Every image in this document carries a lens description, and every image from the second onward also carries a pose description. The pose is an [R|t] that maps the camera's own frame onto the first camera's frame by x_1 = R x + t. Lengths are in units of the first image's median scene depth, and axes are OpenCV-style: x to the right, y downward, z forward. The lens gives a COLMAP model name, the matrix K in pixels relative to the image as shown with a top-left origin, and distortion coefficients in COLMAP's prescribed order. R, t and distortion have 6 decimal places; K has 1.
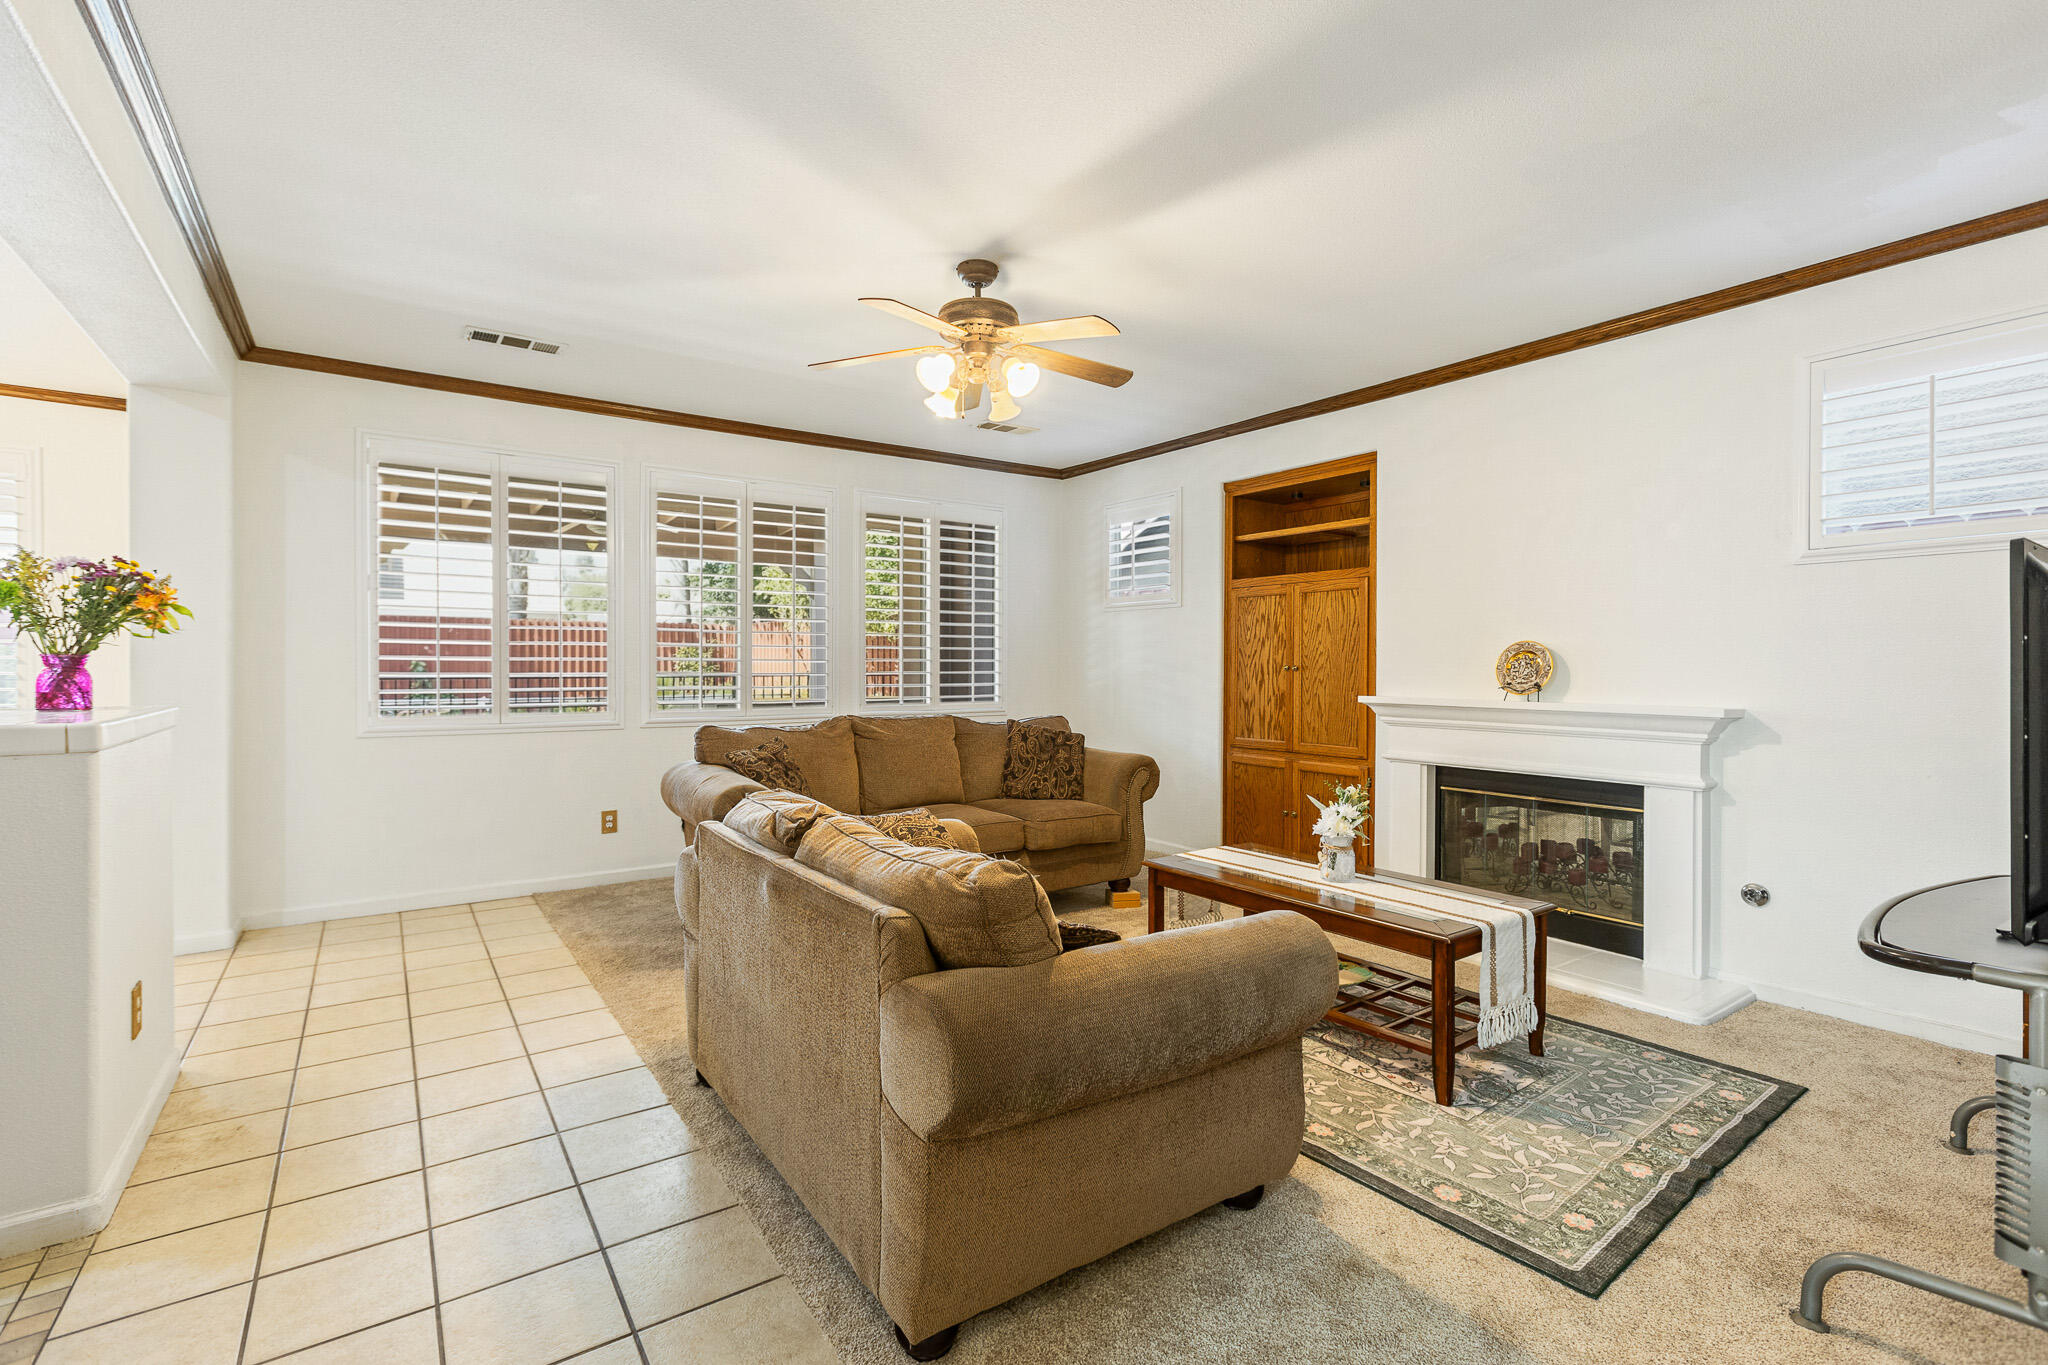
lens RADIAL K [[937.5, 0, 1028.9], [0, 937.5, 668.5], [0, 0, 1]] dist [0.003802, -0.000451]
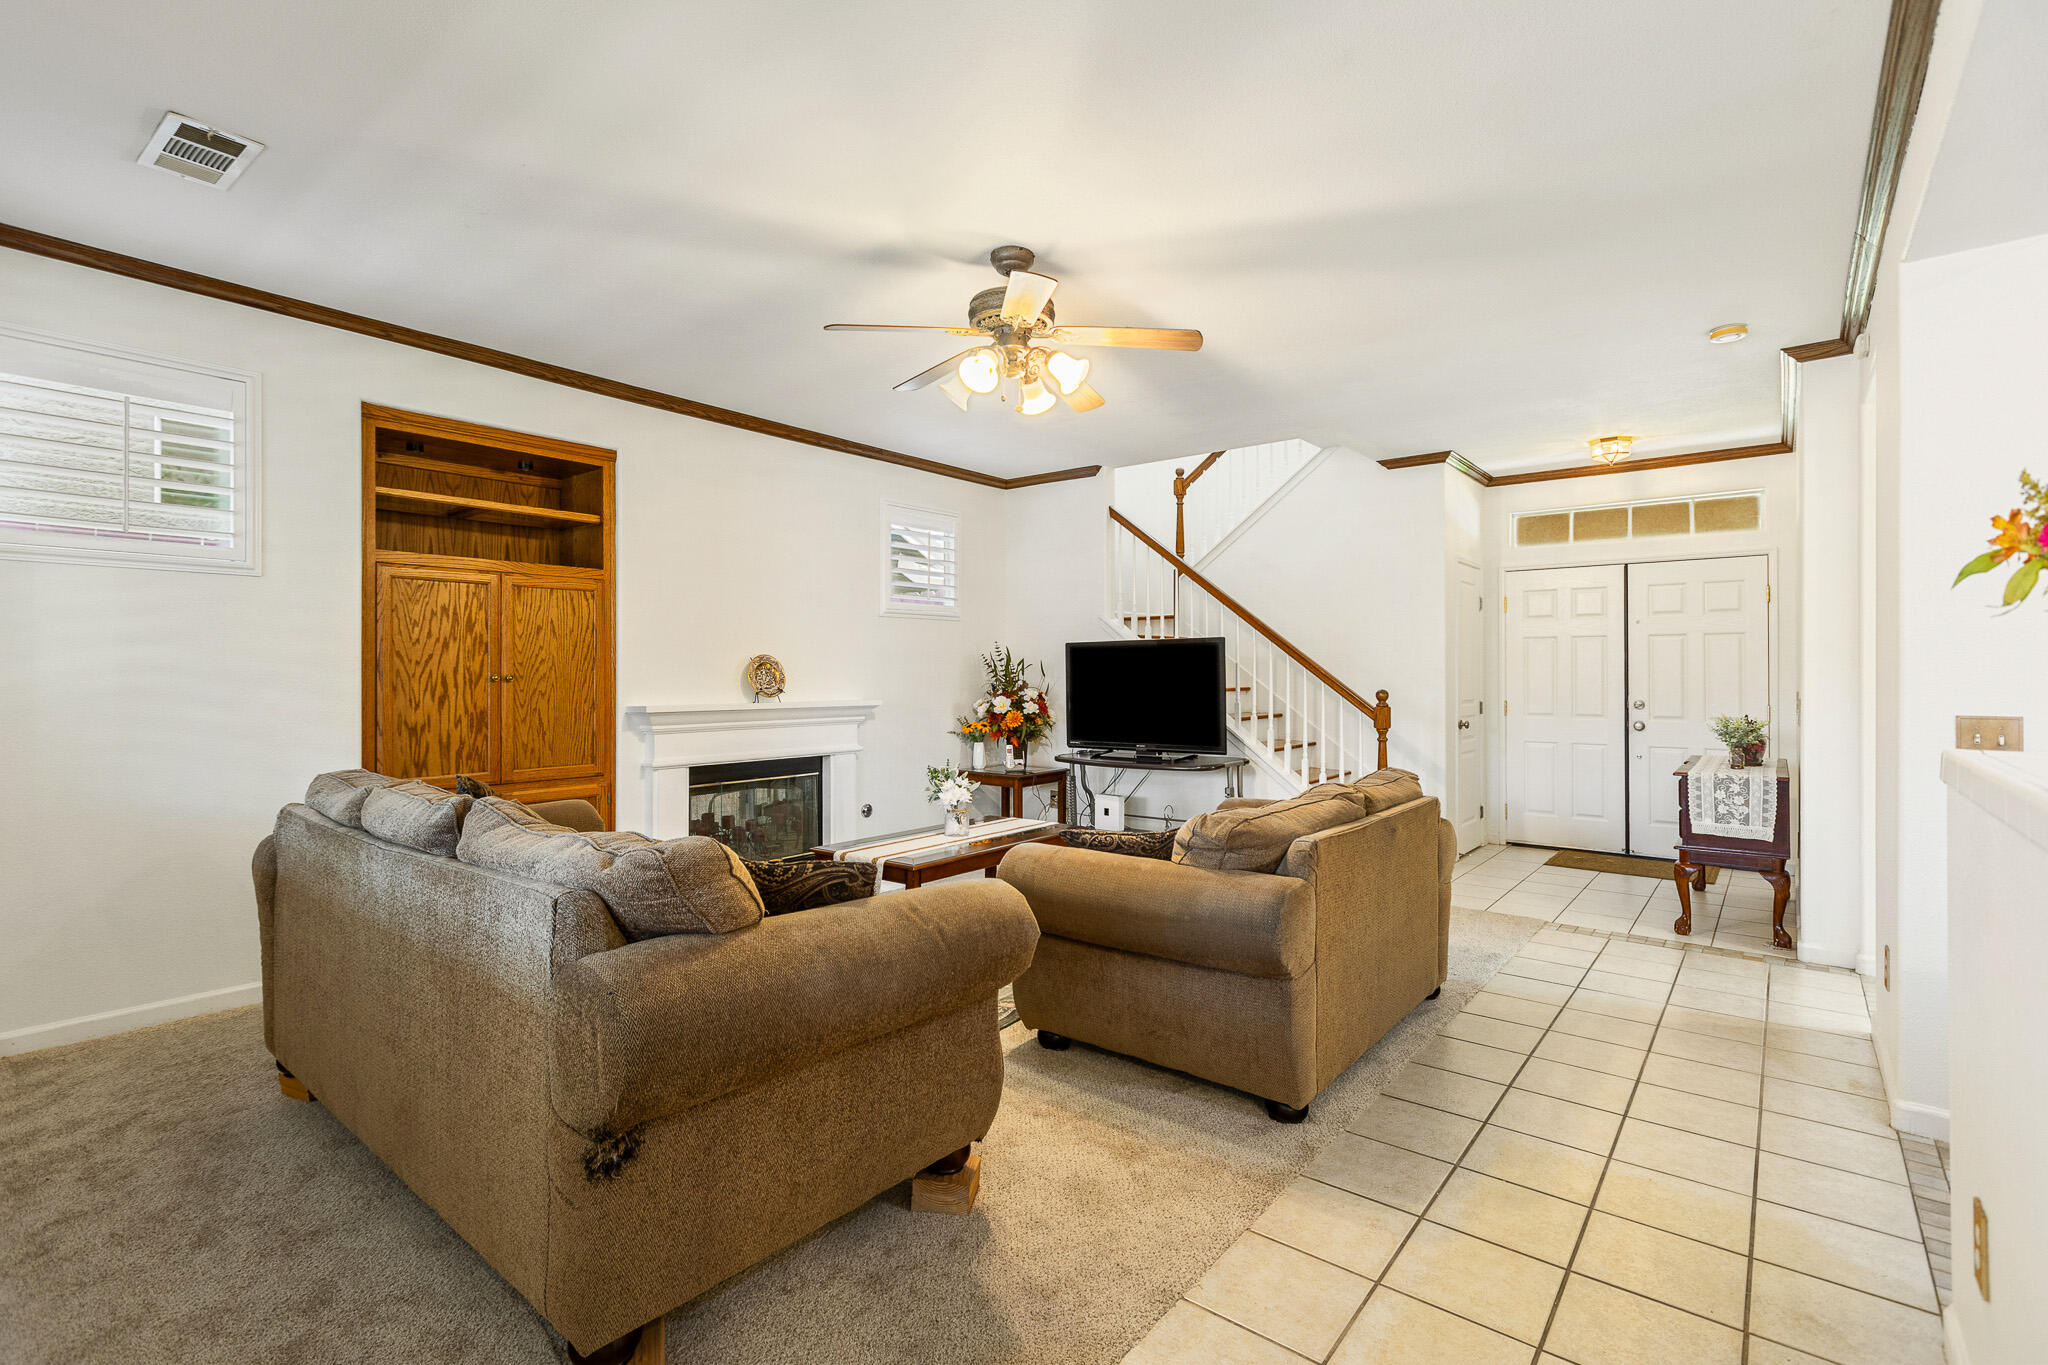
lens RADIAL K [[937.5, 0, 1028.6], [0, 937.5, 670.2], [0, 0, 1]] dist [0.003802, -0.000451]
pose [[-0.276651, 0.000587, 0.960970, -0.665858], [0.003294, 0.999995, 0.000337, -0.006711], [-0.960965, 0.003259, -0.276652, 0.860455]]
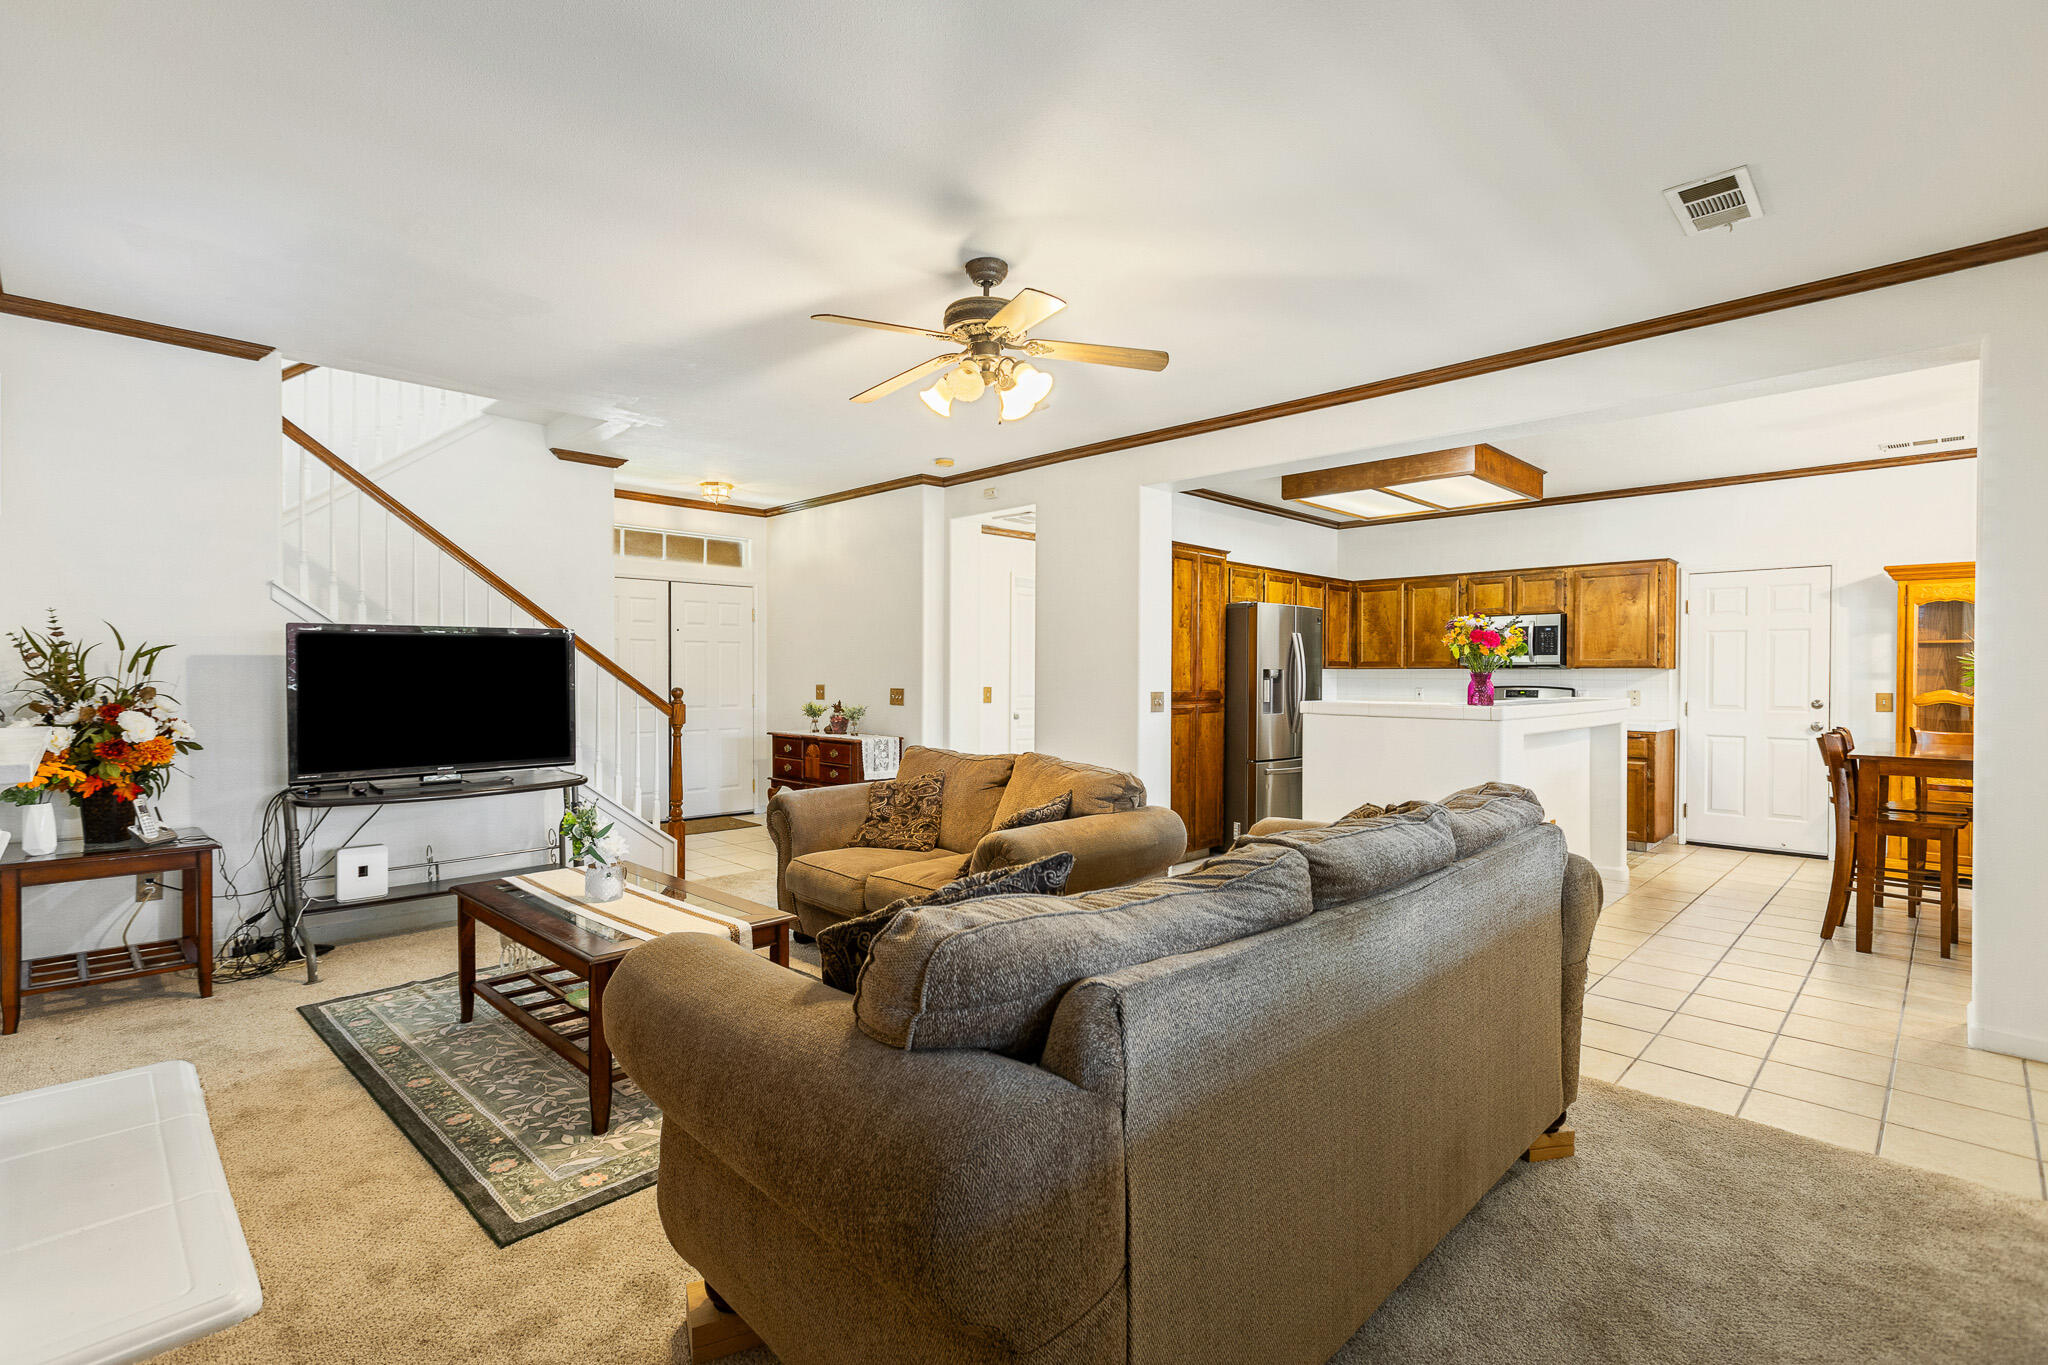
lens RADIAL K [[937.5, 0, 1009.5], [0, 937.5, 683.0], [0, 0, 1]] dist [0.003802, -0.000451]
pose [[-0.985941, -0.004014, -0.167047, 0.049511], [-0.006577, 0.999869, 0.014798, -0.007295], [0.166966, 0.015688, -0.985838, 1.351269]]
